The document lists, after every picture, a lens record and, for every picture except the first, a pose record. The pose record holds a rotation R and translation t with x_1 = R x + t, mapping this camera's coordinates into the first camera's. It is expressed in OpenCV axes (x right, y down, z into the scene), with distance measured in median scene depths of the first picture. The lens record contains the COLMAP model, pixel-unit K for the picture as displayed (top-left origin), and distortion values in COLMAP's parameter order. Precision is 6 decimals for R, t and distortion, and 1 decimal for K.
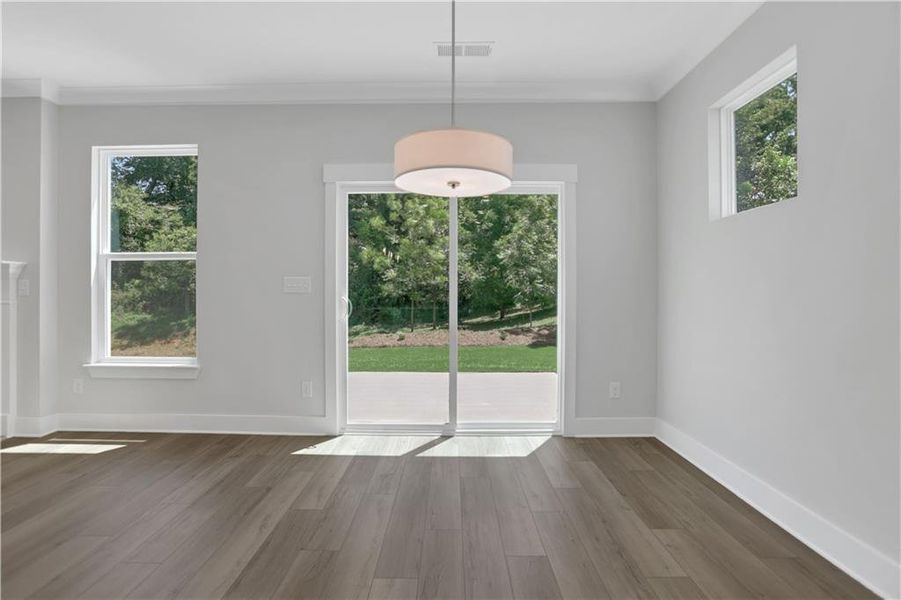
lens RADIAL K [[427.4, 0, 446.5], [0, 427.4, 294.9], [0, 0, 1]] dist [-0.079731, 0.039222]
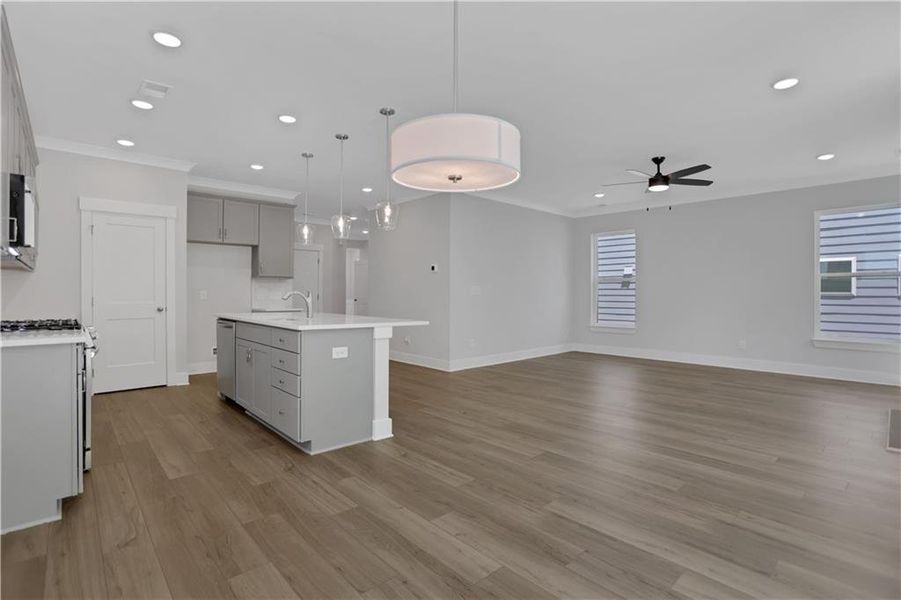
lens RADIAL K [[427.4, 0, 446.5], [0, 427.4, 294.9], [0, 0, 1]] dist [-0.079731, 0.039222]
pose [[-0.731966, 0.002777, -0.681335, 0.610782], [-0.000032, 0.999992, 0.004111, -0.016410], [0.681341, 0.003031, -0.731960, 1.562469]]
